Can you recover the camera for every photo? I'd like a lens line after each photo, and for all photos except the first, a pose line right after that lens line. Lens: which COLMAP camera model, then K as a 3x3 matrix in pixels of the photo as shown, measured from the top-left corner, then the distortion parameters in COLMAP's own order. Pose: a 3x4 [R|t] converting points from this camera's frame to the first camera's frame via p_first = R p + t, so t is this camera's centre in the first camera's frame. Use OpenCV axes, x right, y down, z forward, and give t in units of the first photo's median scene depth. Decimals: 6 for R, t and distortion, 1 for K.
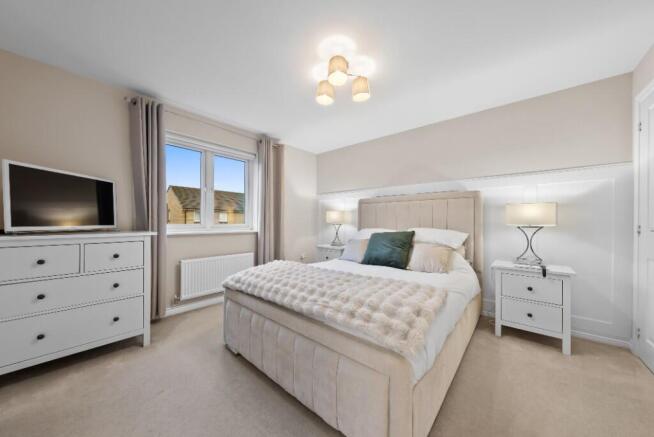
lens RADIAL K [[223.2, 0, 328.4], [0, 223.2, 222.5], [0, 0, 1]] dist [-0.000099, -0.000134]
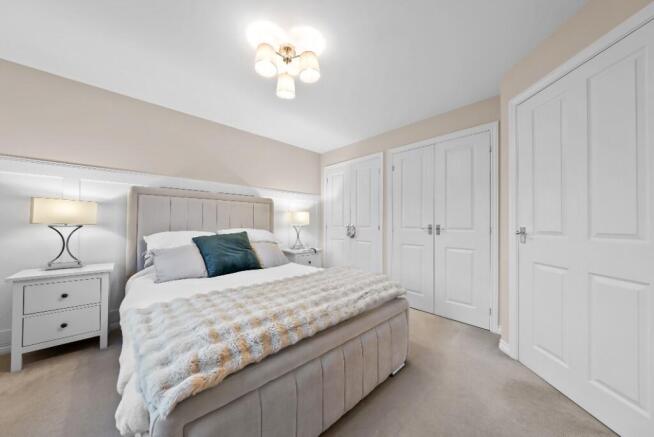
lens RADIAL K [[223.2, 0, 329.4], [0, 223.2, 221.9], [0, 0, 1]] dist [-0.000099, -0.000134]
pose [[0.103537, 0.007119, 0.994600, -0.582051], [-0.005504, 0.999963, -0.006585, -0.002311], [-0.994610, -0.004793, 0.103572, 0.519960]]
